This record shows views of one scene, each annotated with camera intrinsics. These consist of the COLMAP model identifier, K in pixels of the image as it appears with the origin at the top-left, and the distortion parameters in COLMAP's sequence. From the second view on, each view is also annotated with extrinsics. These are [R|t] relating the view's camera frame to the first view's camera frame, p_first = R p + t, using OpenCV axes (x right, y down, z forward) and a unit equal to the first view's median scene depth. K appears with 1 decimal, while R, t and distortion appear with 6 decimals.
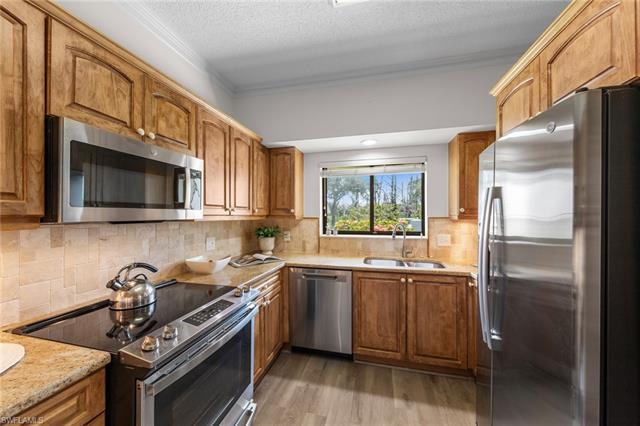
lens RADIAL K [[239.8, 0, 320.0], [0, 239.8, 213.0], [0, 0, 1]] dist [-0.000513, -0.000137]
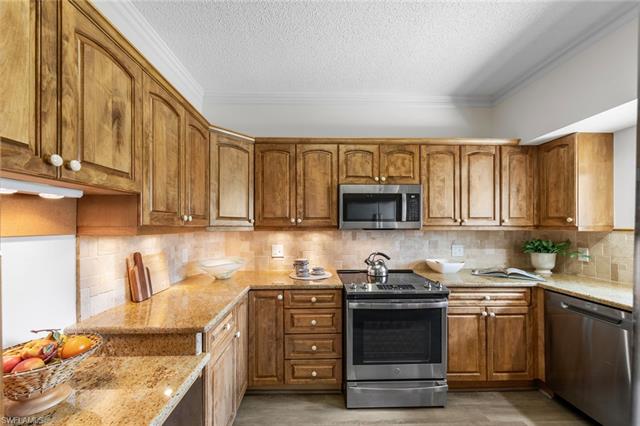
lens RADIAL K [[242.9, 0, 319.1], [0, 242.9, 225.2], [0, 0, 1]] dist [-0.000116, 0.000001]
pose [[0.280590, -0.005832, -0.959810, 0.525816], [0.007923, 0.999962, -0.003759, 0.006304], [0.959795, -0.006550, 0.280626, 0.046055]]
